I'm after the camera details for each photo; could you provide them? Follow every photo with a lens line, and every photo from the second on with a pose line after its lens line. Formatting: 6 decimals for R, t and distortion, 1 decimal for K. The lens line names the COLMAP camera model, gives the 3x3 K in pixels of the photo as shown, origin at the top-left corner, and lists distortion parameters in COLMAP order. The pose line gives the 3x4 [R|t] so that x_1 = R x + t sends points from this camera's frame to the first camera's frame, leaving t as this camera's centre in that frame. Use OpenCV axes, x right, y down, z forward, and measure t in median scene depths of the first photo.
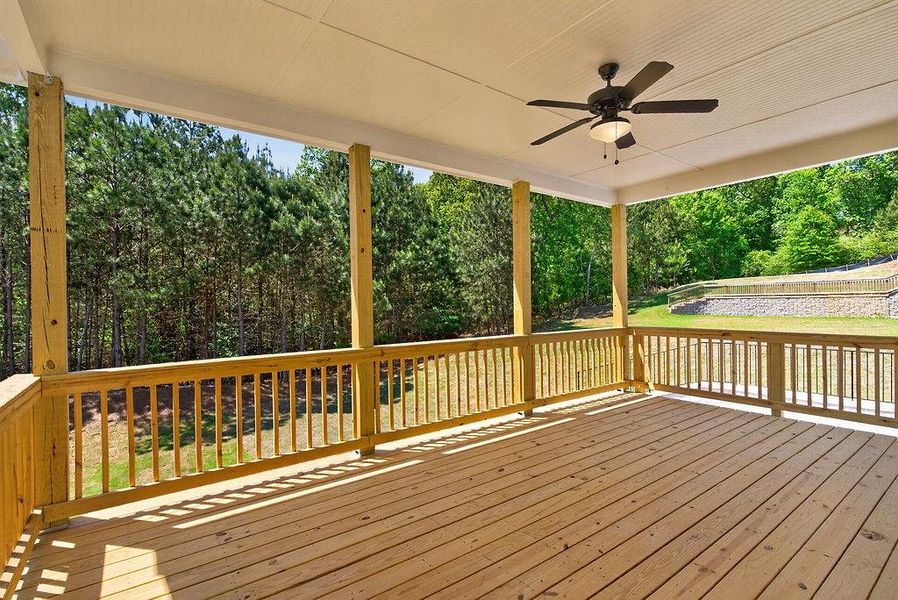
lens RADIAL K [[430.7, 0, 445.7], [0, 430.7, 299.9], [0, 0, 1]] dist [0.003450, 0.001077]
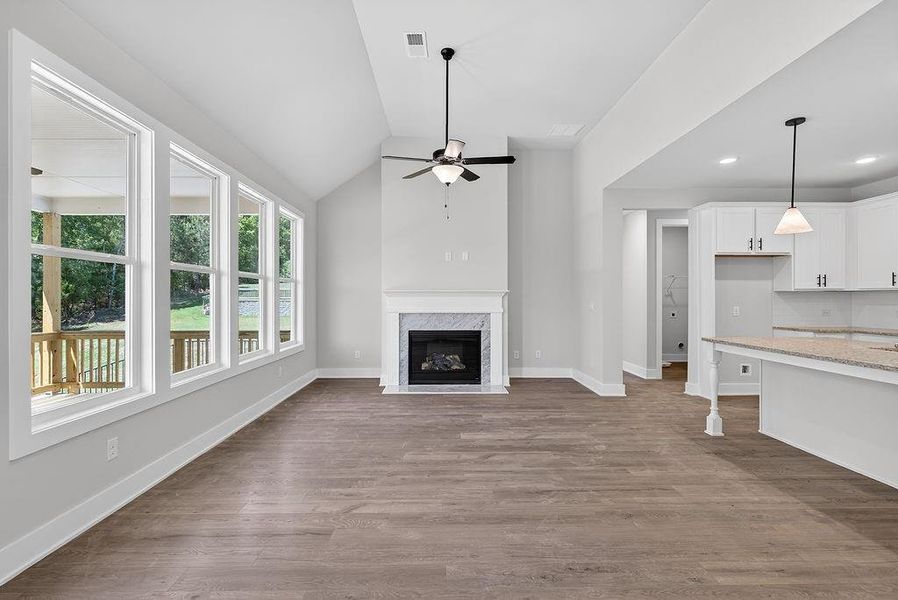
lens RADIAL K [[430.7, 0, 445.7], [0, 430.7, 299.9], [0, 0, 1]] dist [0.003450, 0.001077]
pose [[0.579327, 0.011808, 0.815010, 0.109129], [-0.010087, 0.999922, -0.007317, -0.016611], [-0.815033, -0.003982, 0.579401, -0.364267]]
